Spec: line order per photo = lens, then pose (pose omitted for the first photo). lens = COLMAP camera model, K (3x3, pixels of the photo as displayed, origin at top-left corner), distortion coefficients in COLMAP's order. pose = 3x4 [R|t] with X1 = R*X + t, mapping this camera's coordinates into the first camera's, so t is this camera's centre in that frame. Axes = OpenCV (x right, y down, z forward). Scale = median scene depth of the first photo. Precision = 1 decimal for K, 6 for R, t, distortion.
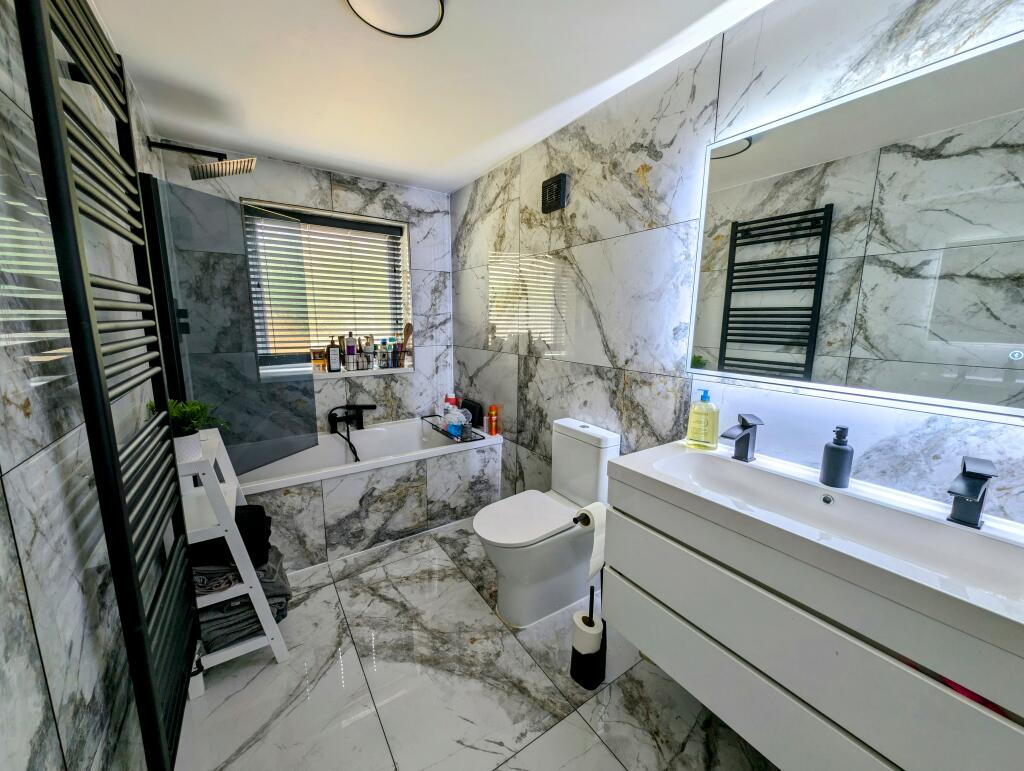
lens RADIAL K [[385.5, 0, 512.0], [0, 385.5, 385.5], [0, 0, 1]] dist [0.000621, -0.000202]
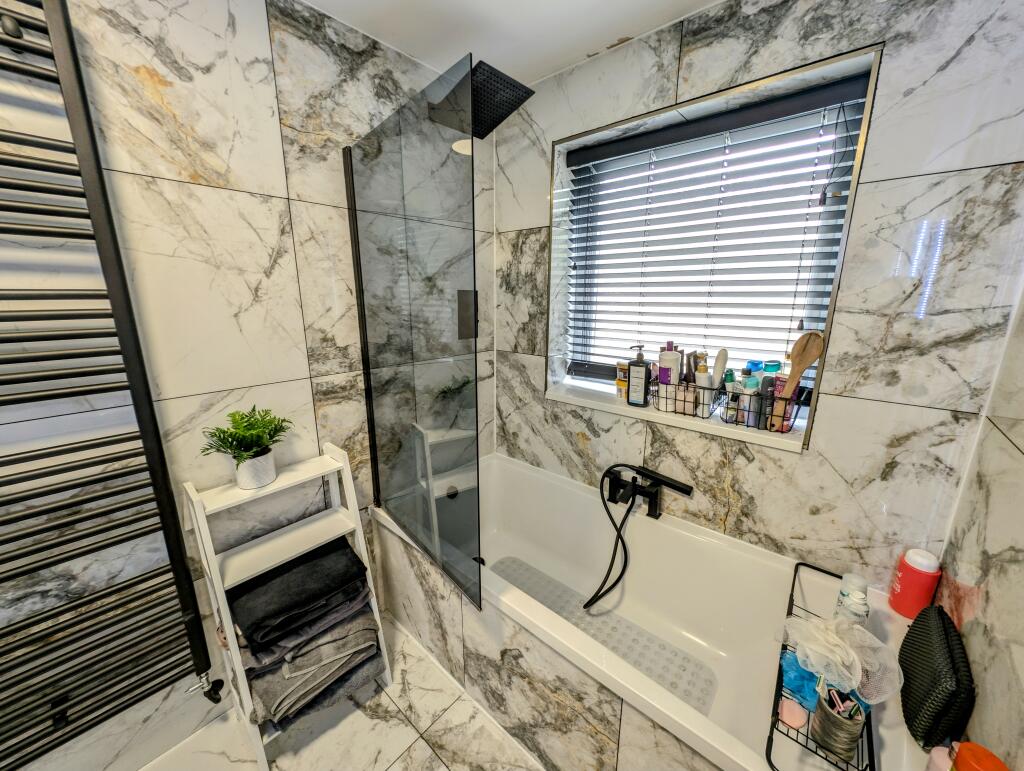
lens RADIAL K [[385.5, 0, 512.0], [0, 385.5, 385.5], [0, 0, 1]] dist [0.000621, -0.000202]
pose [[0.248170, 0.216839, -0.944136, 0.041019], [-0.163542, 0.970014, 0.179794, -0.142339], [0.954812, 0.109787, 0.276191, 0.661209]]
